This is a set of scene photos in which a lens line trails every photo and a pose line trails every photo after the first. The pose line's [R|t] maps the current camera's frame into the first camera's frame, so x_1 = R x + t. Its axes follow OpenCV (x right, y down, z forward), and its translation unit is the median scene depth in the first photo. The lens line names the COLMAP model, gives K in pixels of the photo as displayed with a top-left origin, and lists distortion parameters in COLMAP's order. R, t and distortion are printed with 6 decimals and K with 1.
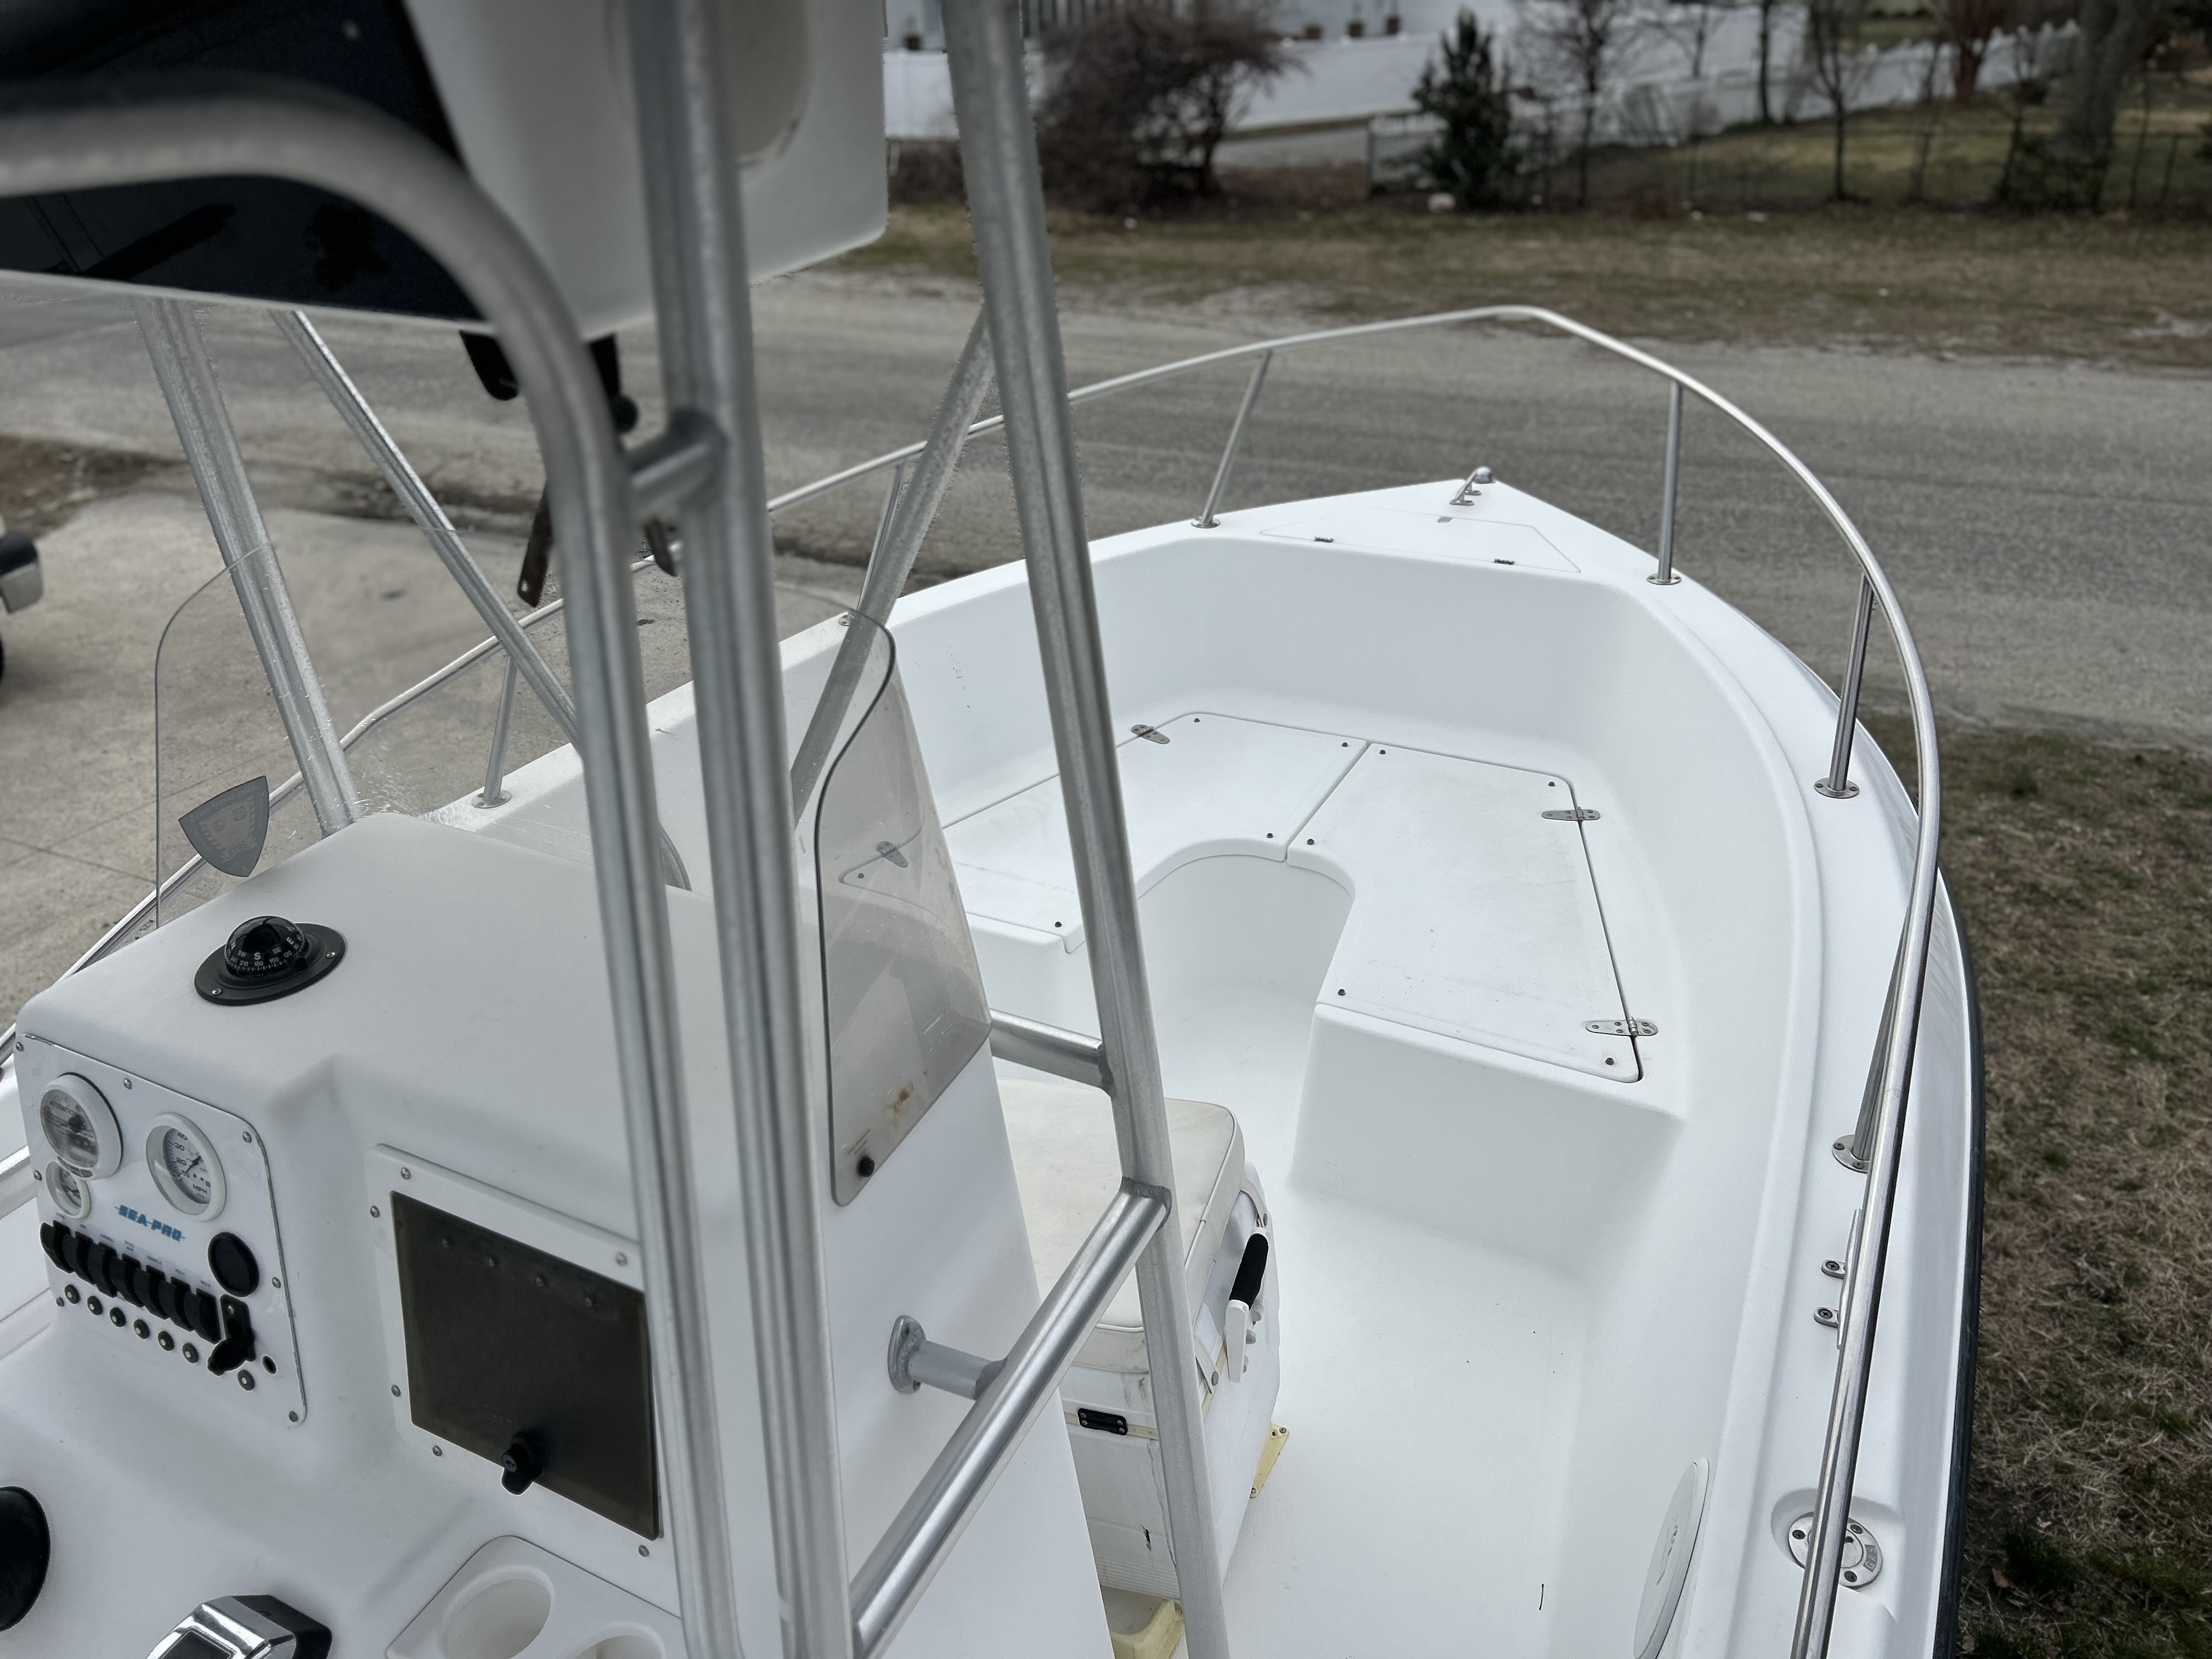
lens RADIAL K [[1681.3, 0, 1085.4], [0, 1681.3, 845.1], [0, 0, 1]] dist [0.043874, -0.045066]
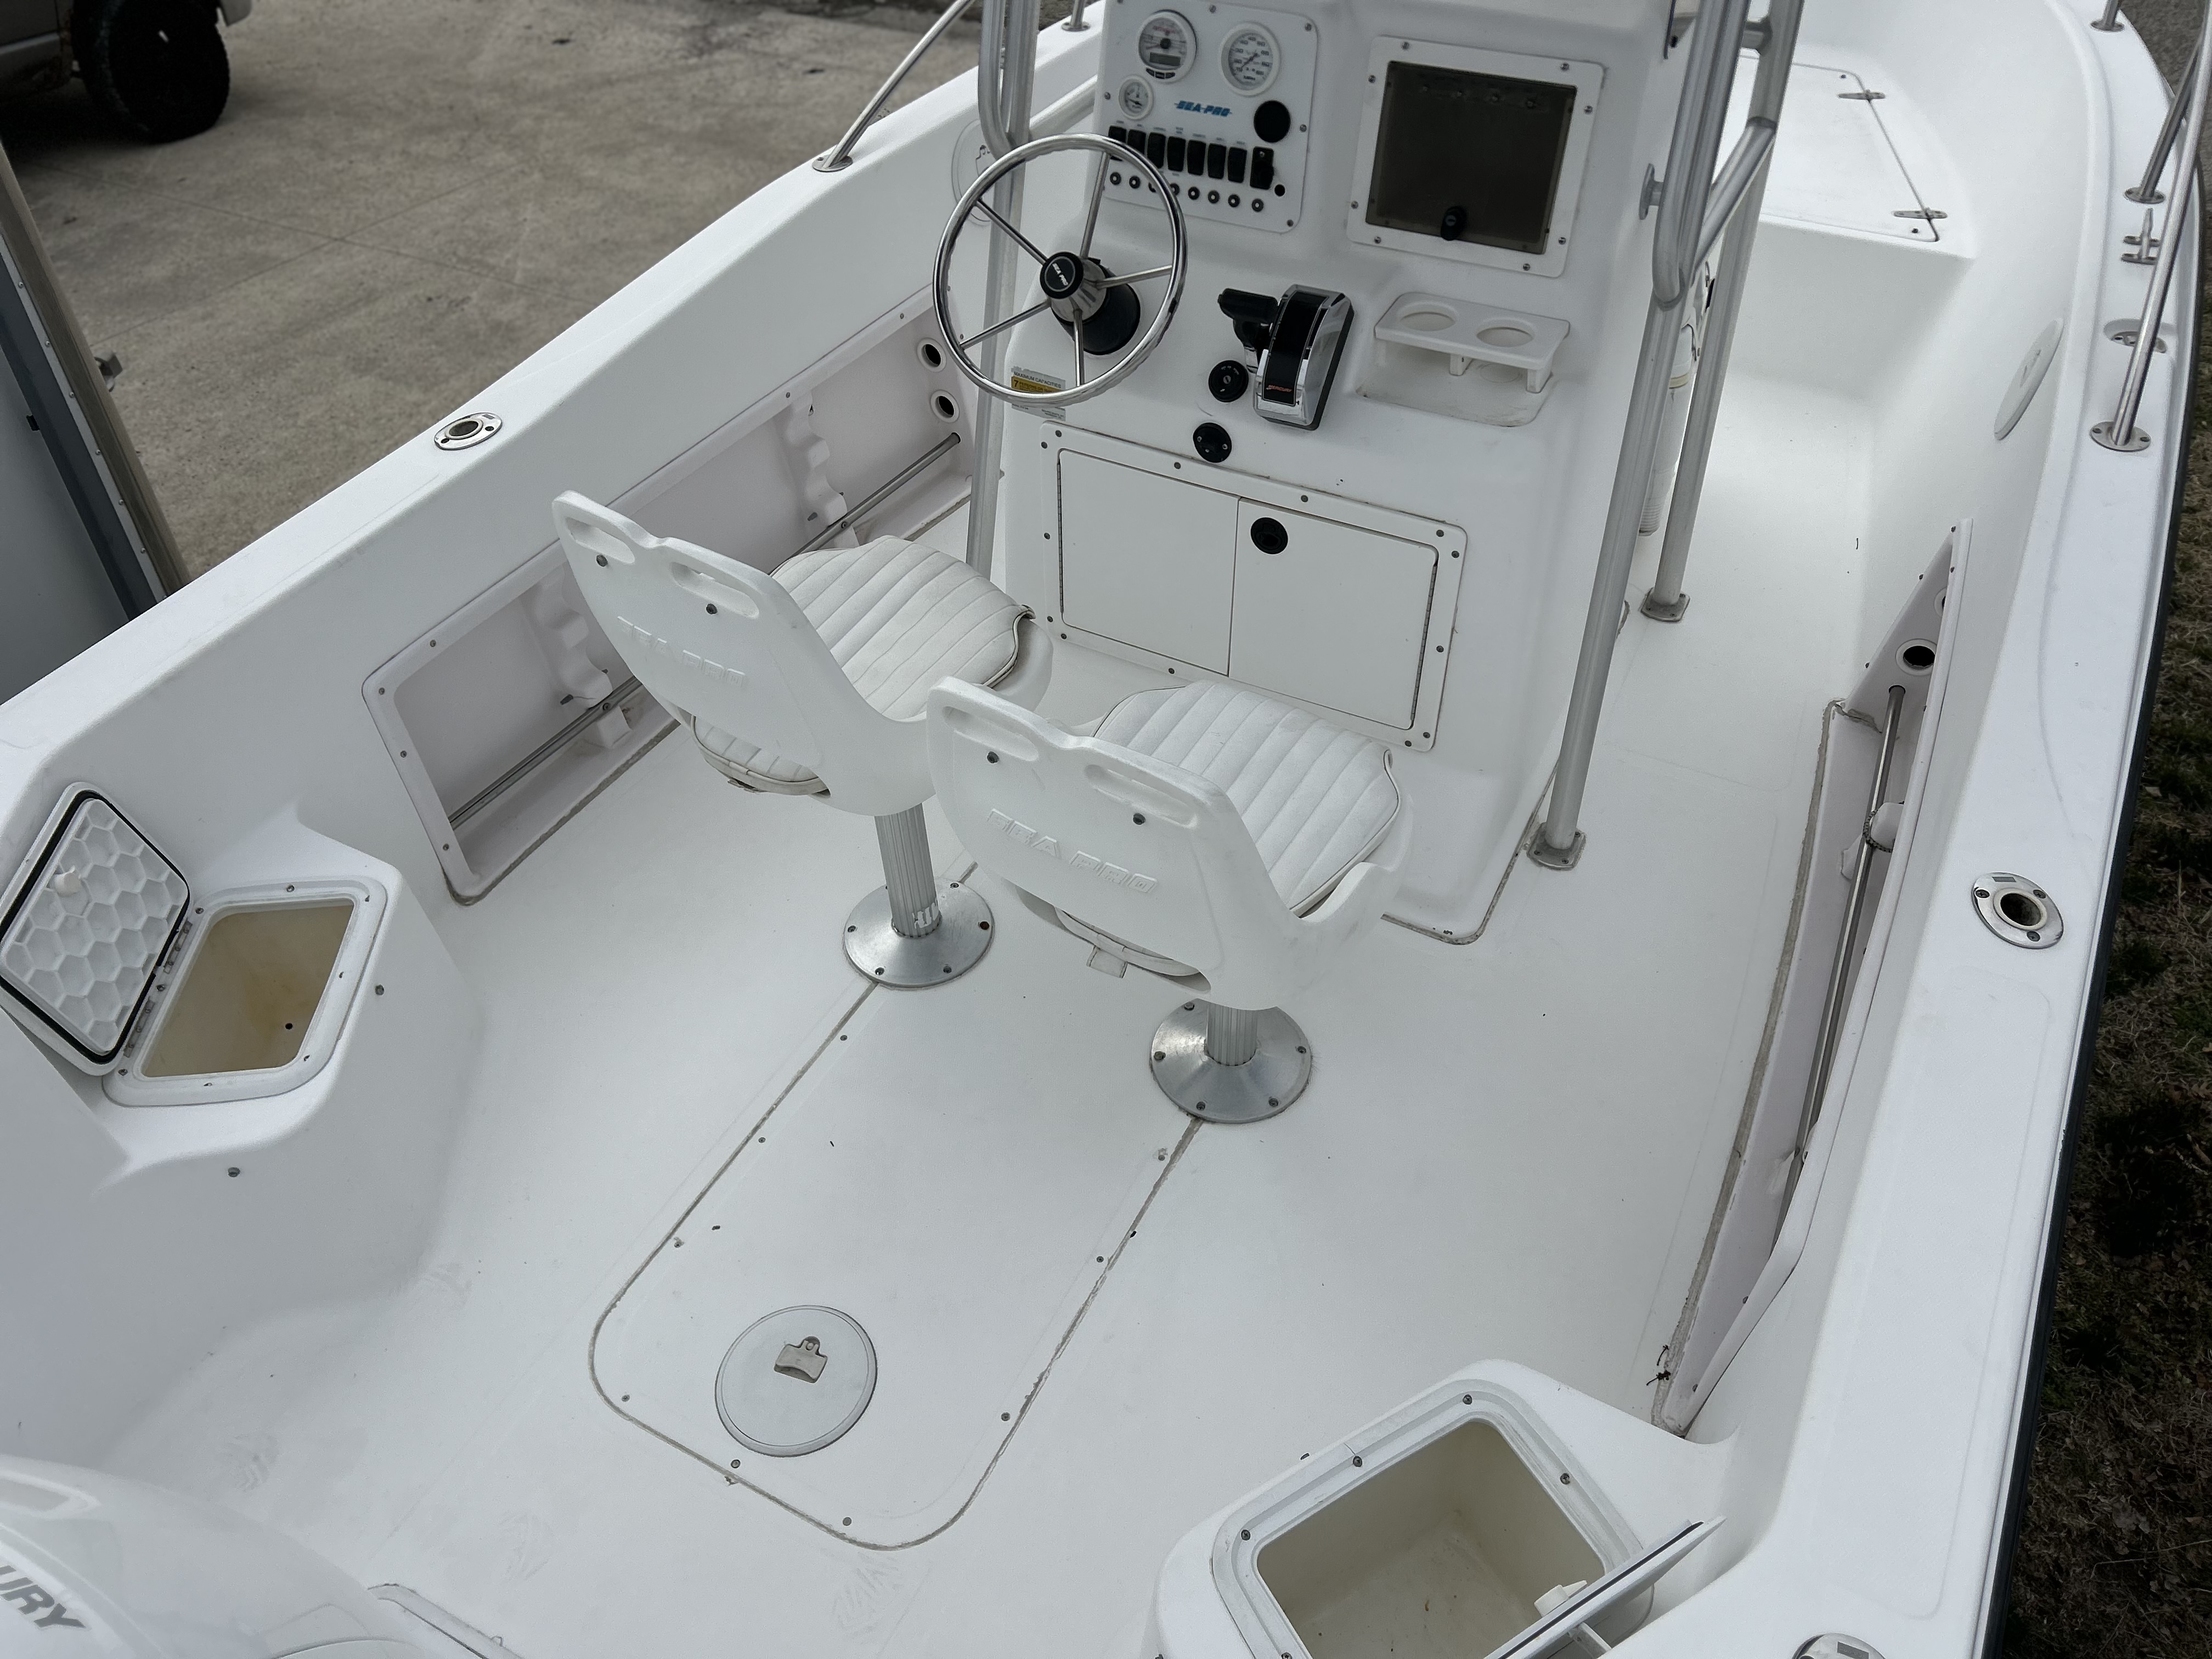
lens RADIAL K [[1681.3, 0, 1112.8], [0, 1681.3, 833.5], [0, 0, 1]] dist [0.043874, -0.045066]
pose [[0.999414, 0.021552, 0.026589, -0.118780], [-0.027133, 0.972419, 0.231656, 0.095668], [-0.020863, -0.232242, 0.972434, -0.146341]]
